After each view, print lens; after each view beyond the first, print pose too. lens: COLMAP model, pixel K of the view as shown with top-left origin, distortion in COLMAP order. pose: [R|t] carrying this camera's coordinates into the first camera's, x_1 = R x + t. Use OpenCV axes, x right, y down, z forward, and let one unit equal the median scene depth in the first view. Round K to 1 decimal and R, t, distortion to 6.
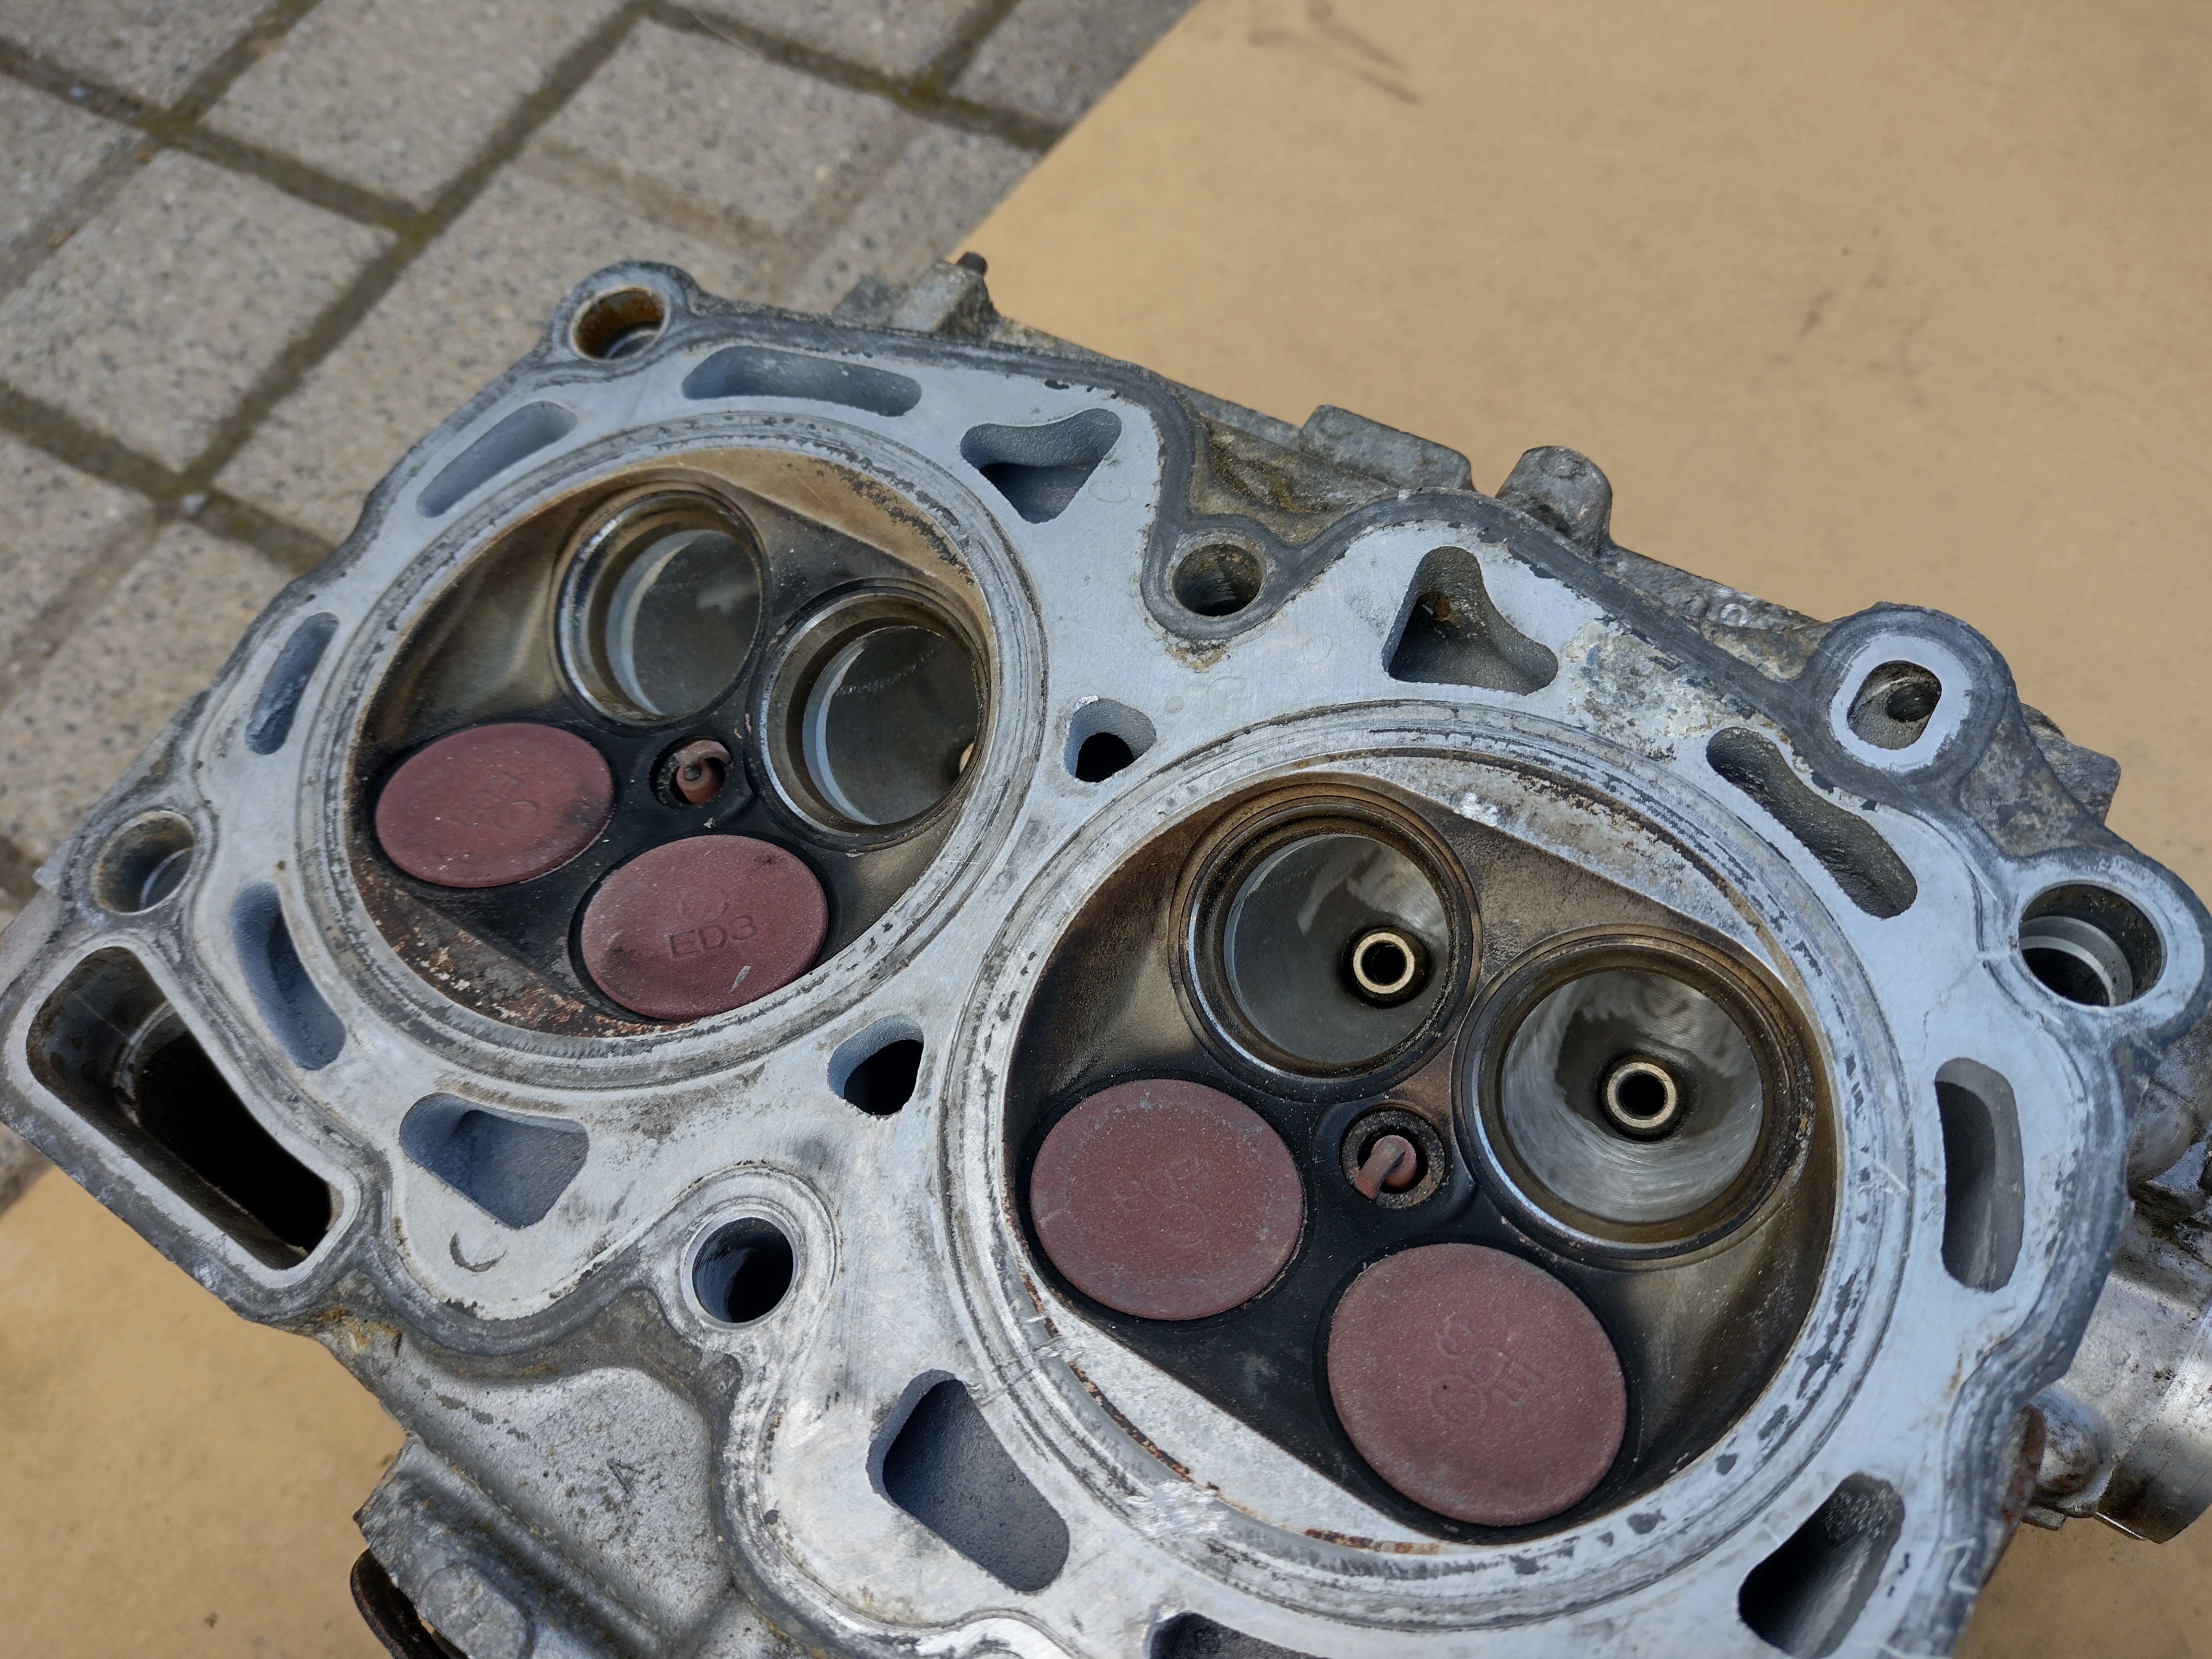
lens RADIAL K [[1676.1, 0, 1075.6], [0, 1676.1, 821.9], [0, 0, 1]] dist [0.061252, -0.105863]
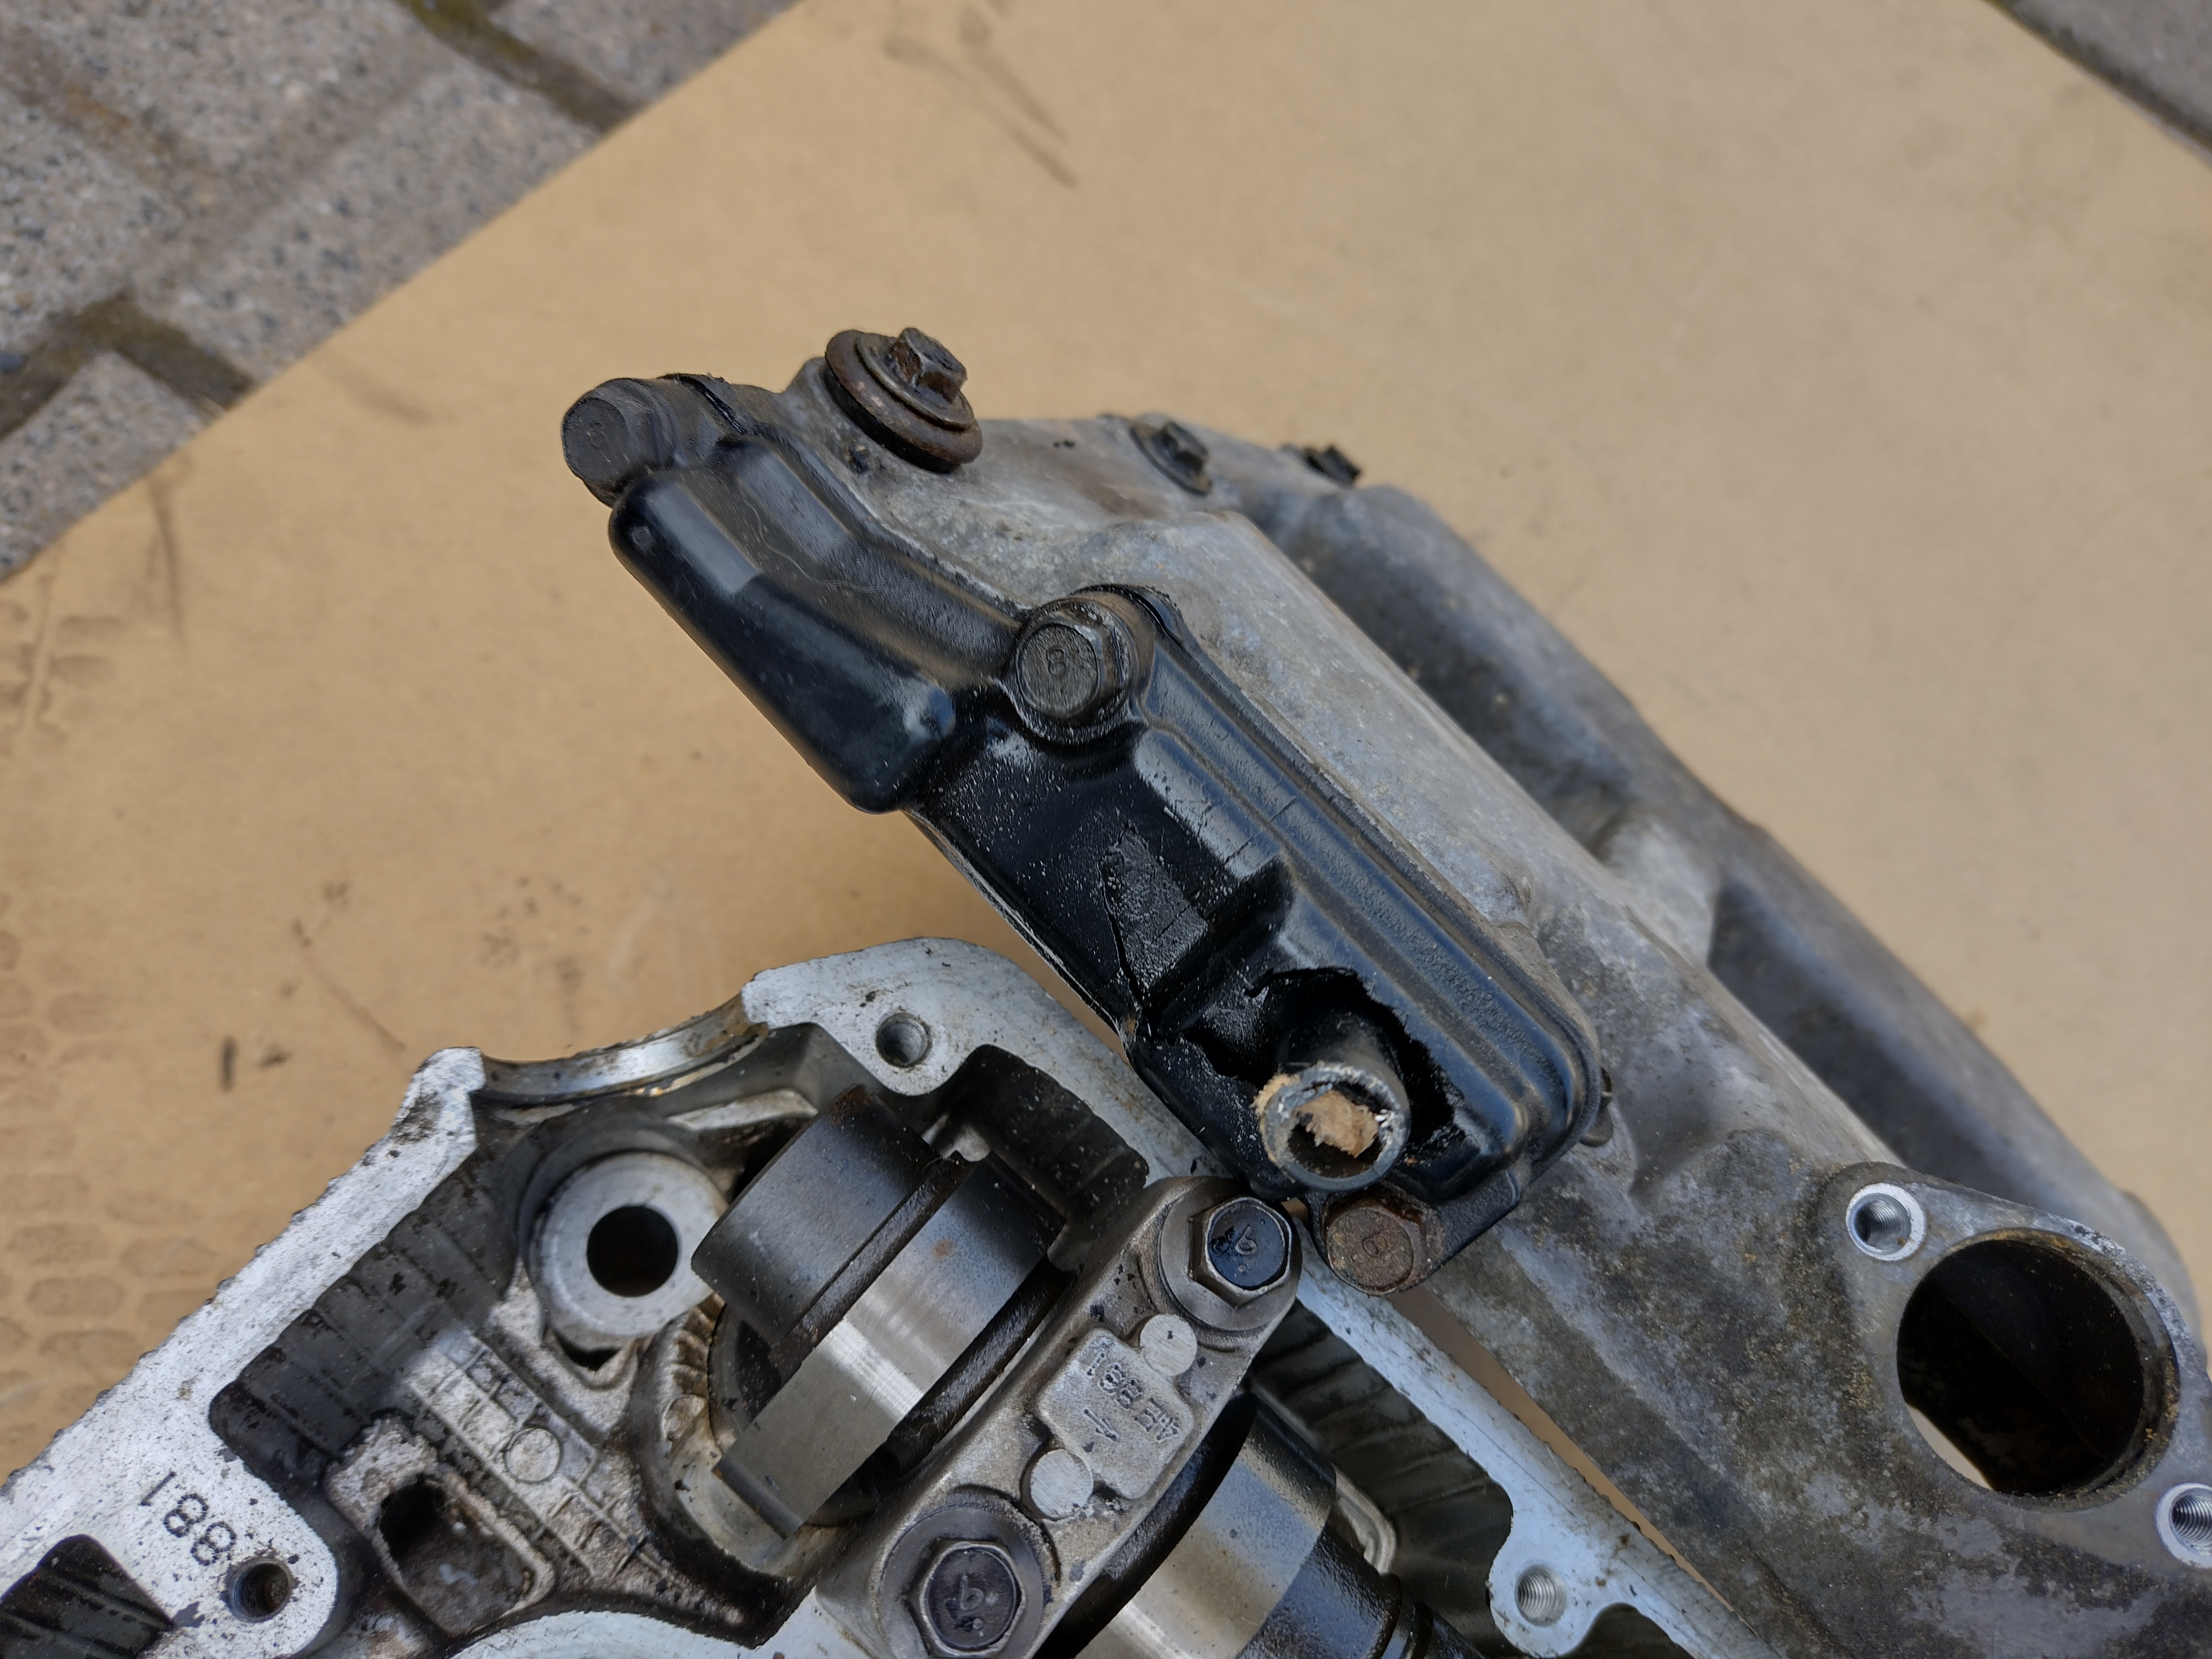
lens RADIAL K [[1676.1, 0, 1049.3], [0, 1676.1, 826.8], [0, 0, 1]] dist [0.061252, -0.105863]
pose [[0.955266, 0.125899, 0.267611, 0.019284], [-0.149132, 0.986459, 0.068259, -0.348988], [-0.255393, -0.105115, 0.961106, 0.353424]]
